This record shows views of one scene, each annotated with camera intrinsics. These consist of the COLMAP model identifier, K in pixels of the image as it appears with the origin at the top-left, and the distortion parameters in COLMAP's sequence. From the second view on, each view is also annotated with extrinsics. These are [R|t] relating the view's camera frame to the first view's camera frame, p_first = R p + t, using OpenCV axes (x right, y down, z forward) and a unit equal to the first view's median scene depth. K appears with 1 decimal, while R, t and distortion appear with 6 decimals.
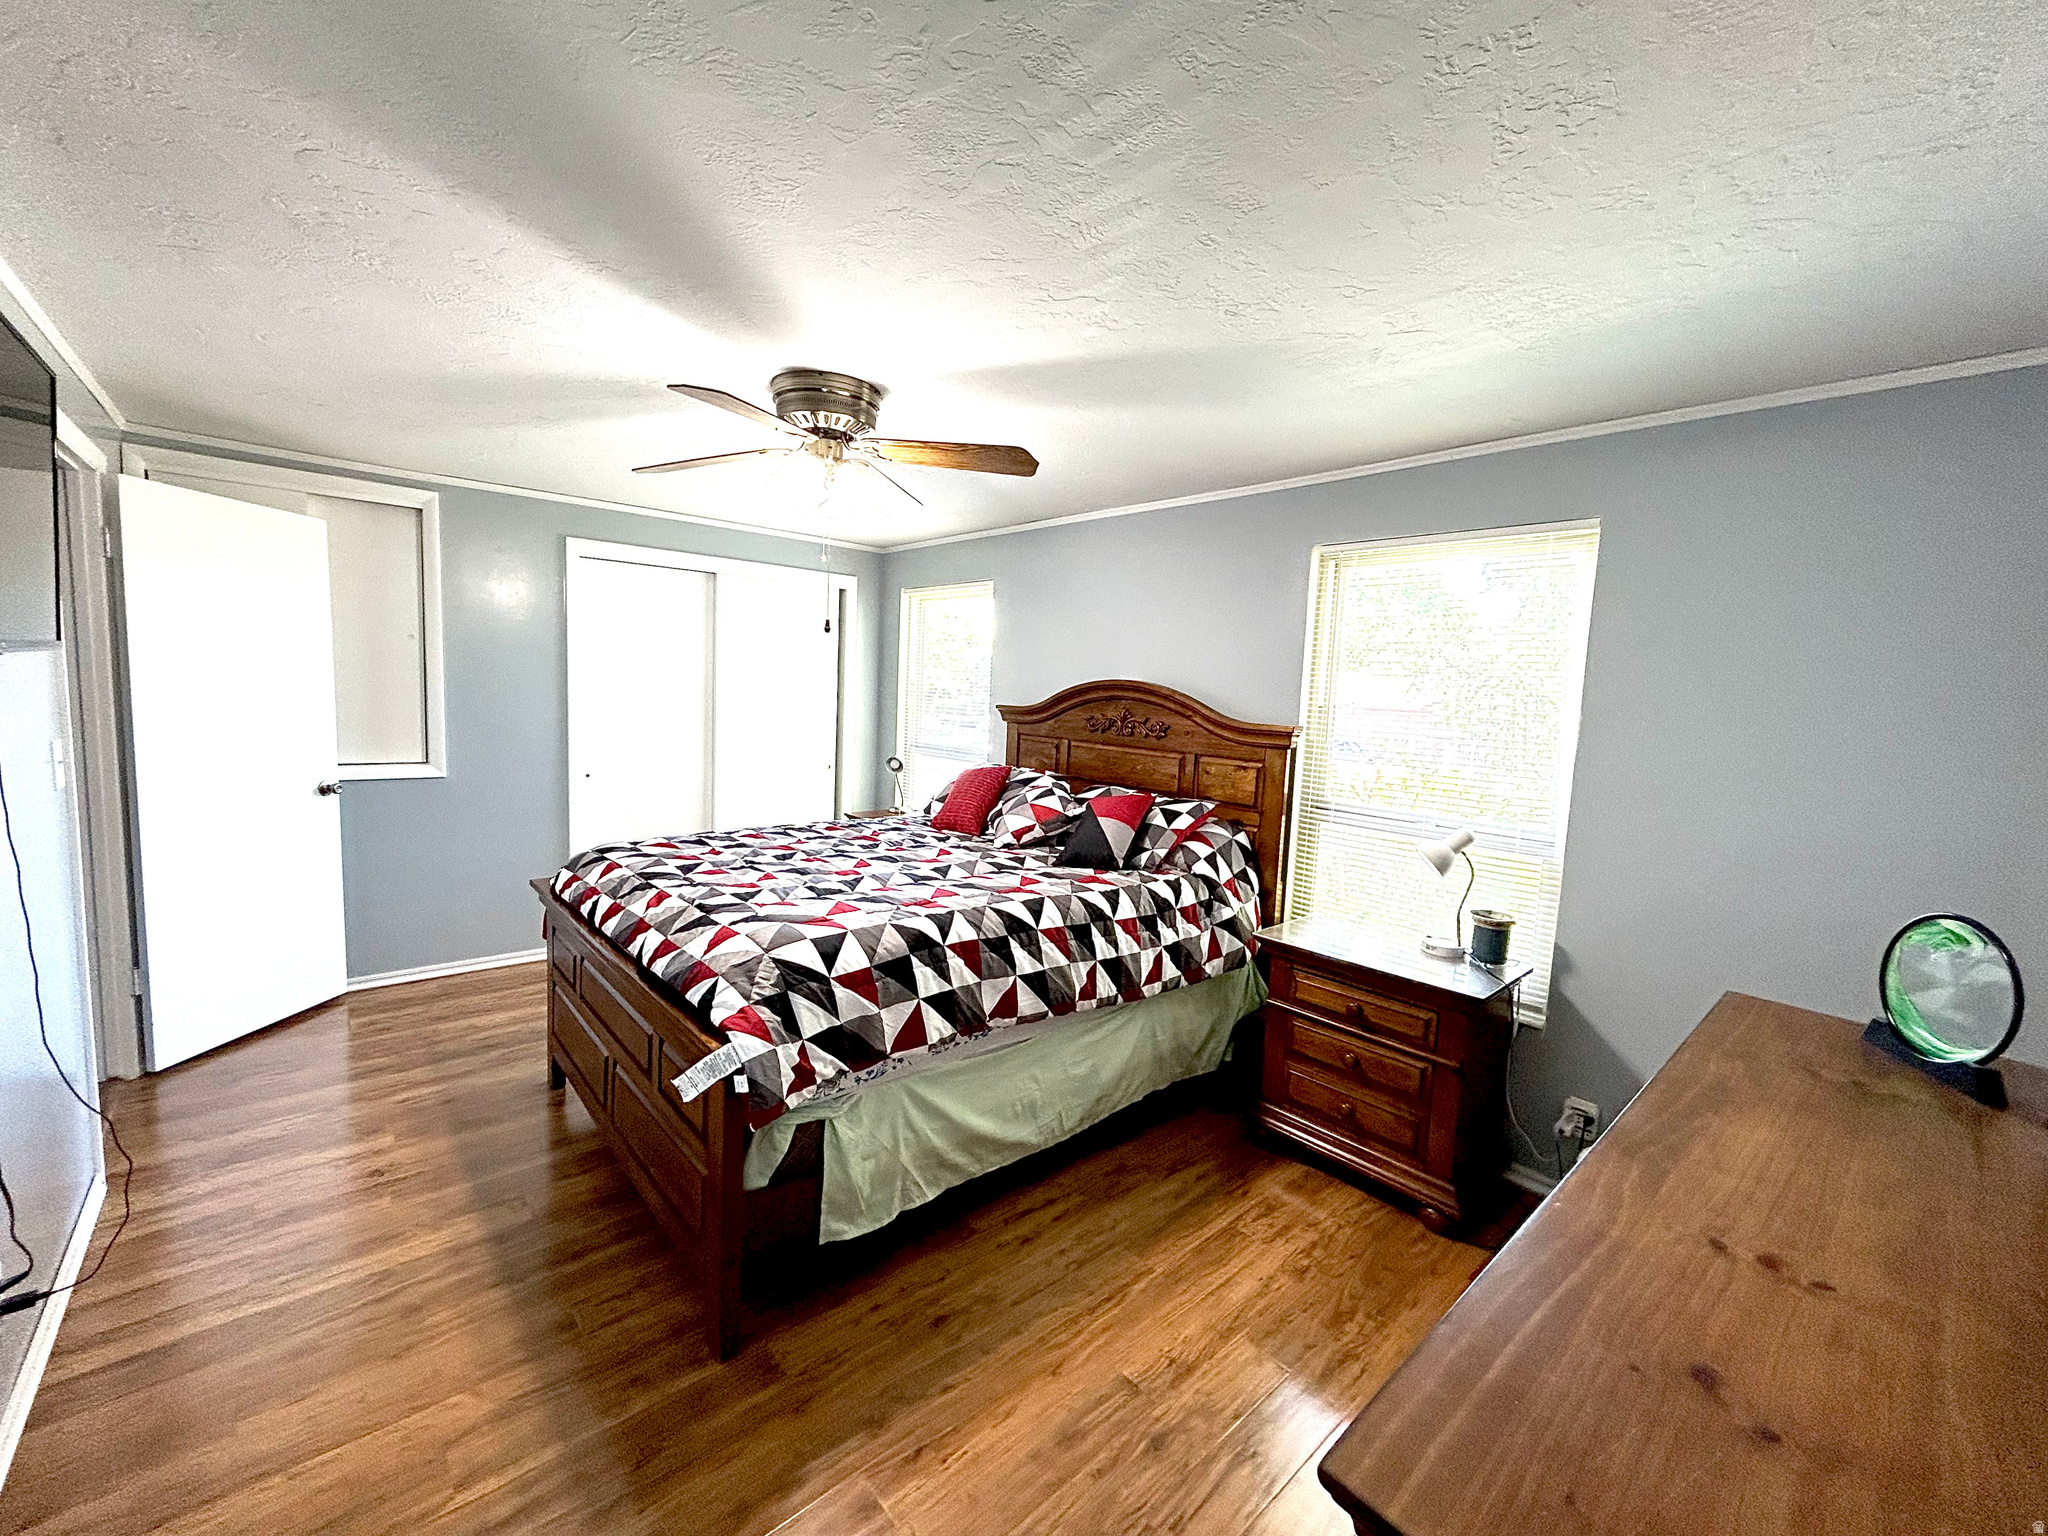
lens RADIAL K [[825.4, 0, 1039.6], [0, 825.4, 771.1], [0, 0, 1]] dist [-0.000983, 0.000022]
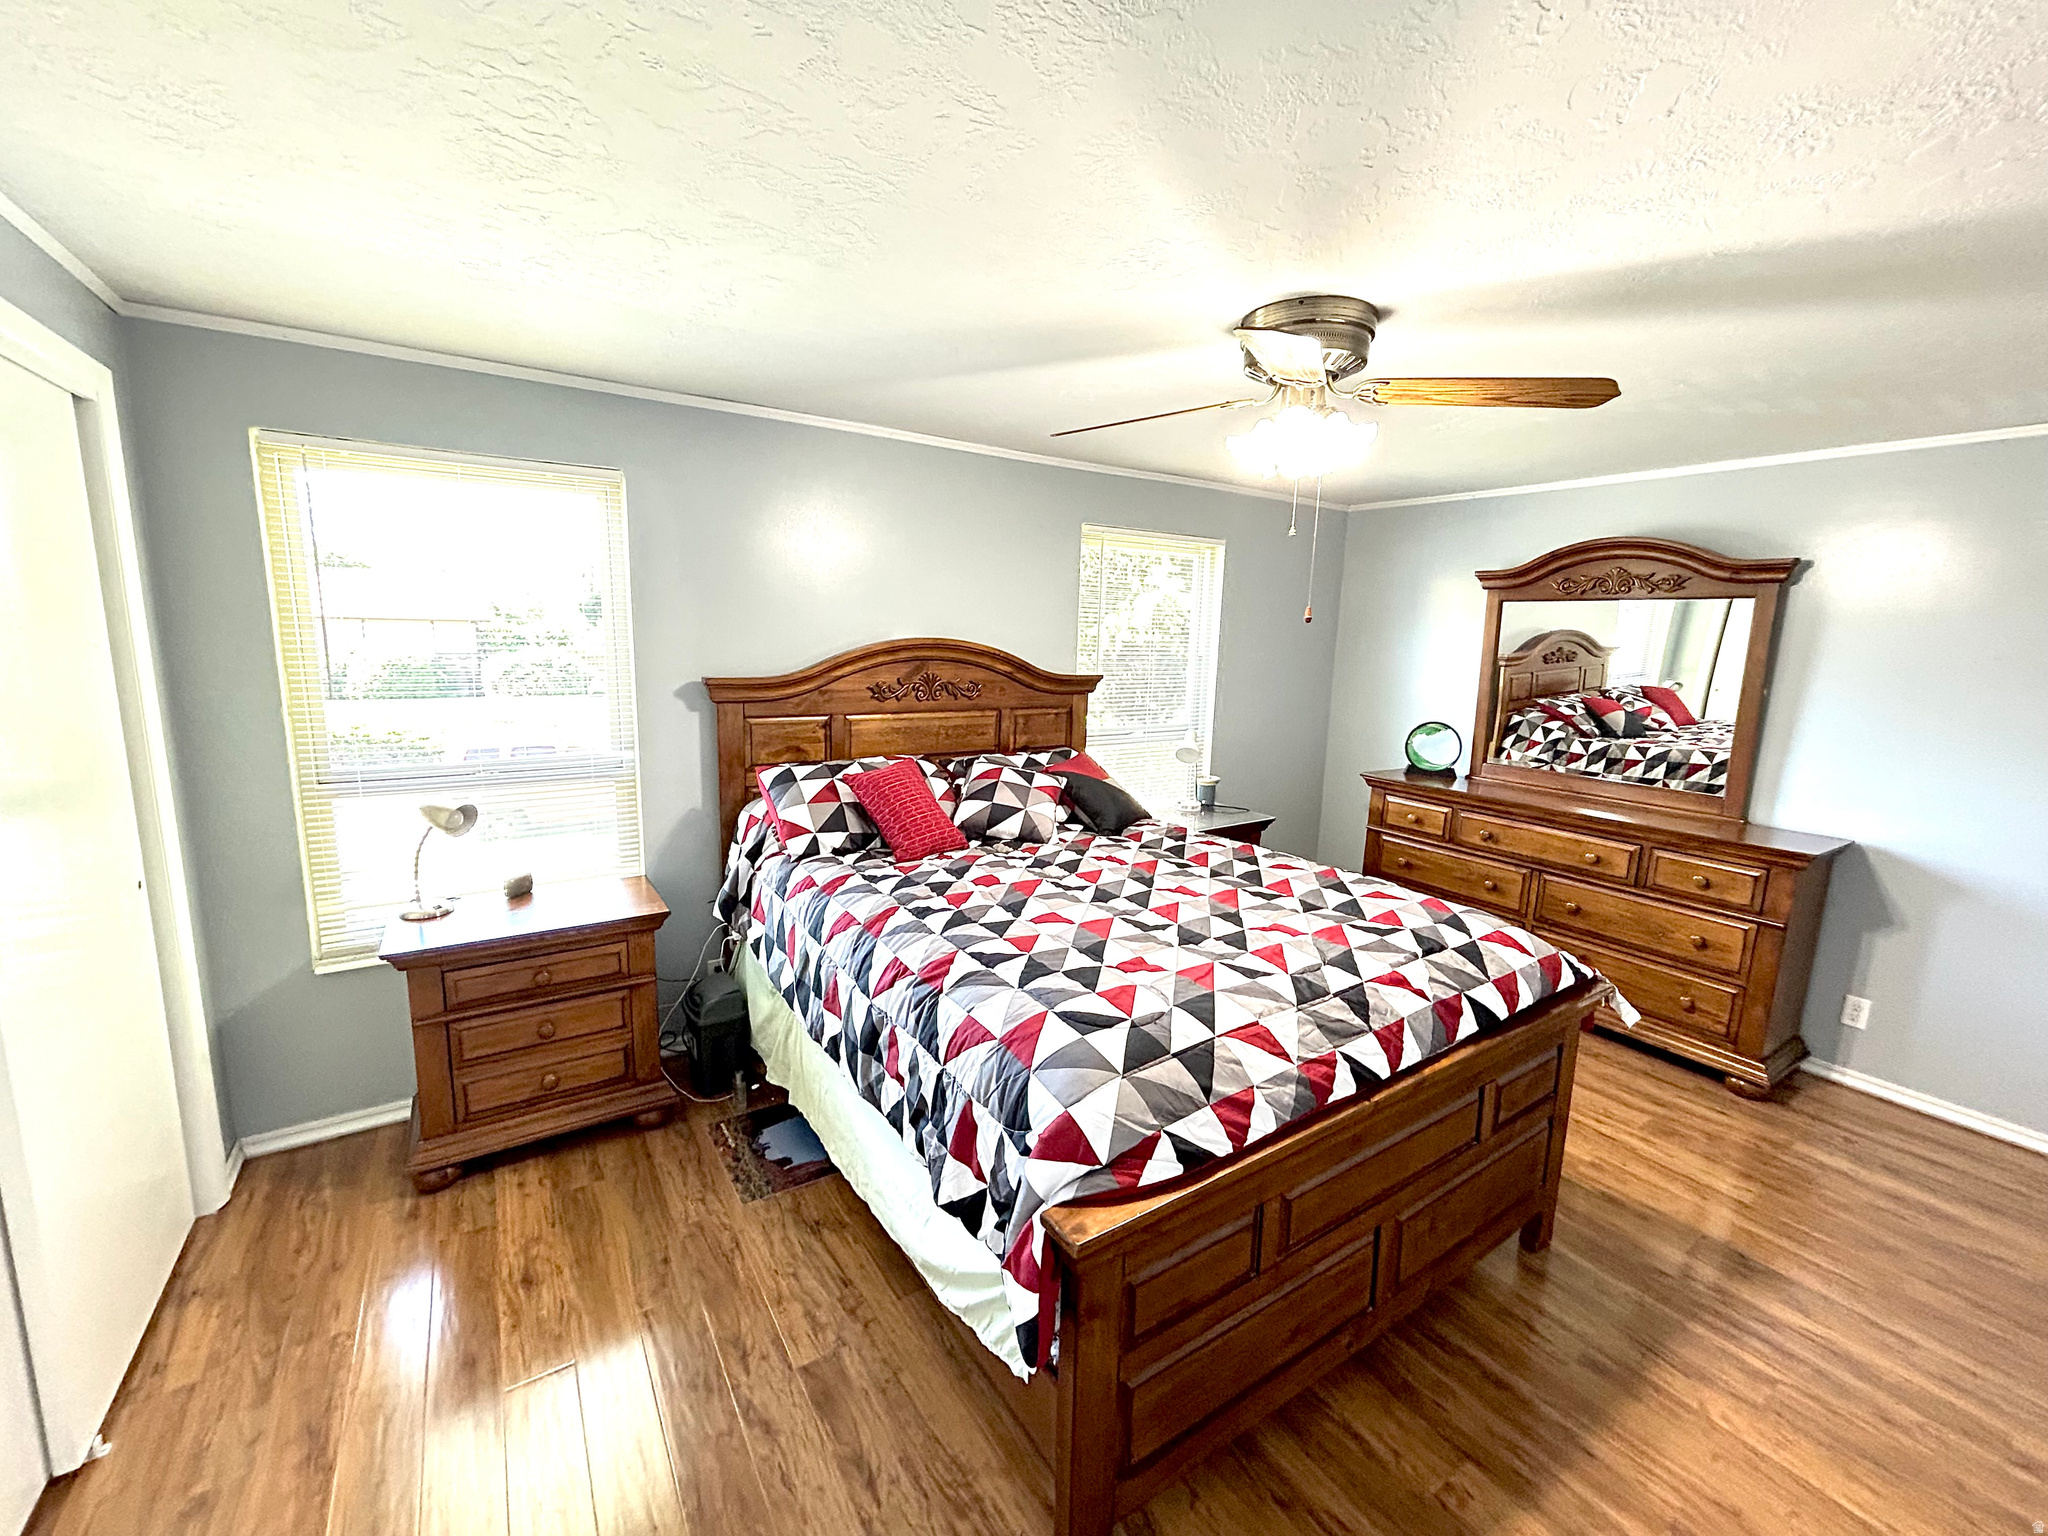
lens RADIAL K [[825.4, 0, 1037.4], [0, 825.4, 761.2], [0, 0, 1]] dist [-0.000983, 0.000022]
pose [[0.140325, -0.199207, 0.969859, -1.058713], [0.081317, 0.978560, 0.189228, -0.194146], [-0.986761, 0.052313, 0.153515, 1.049665]]
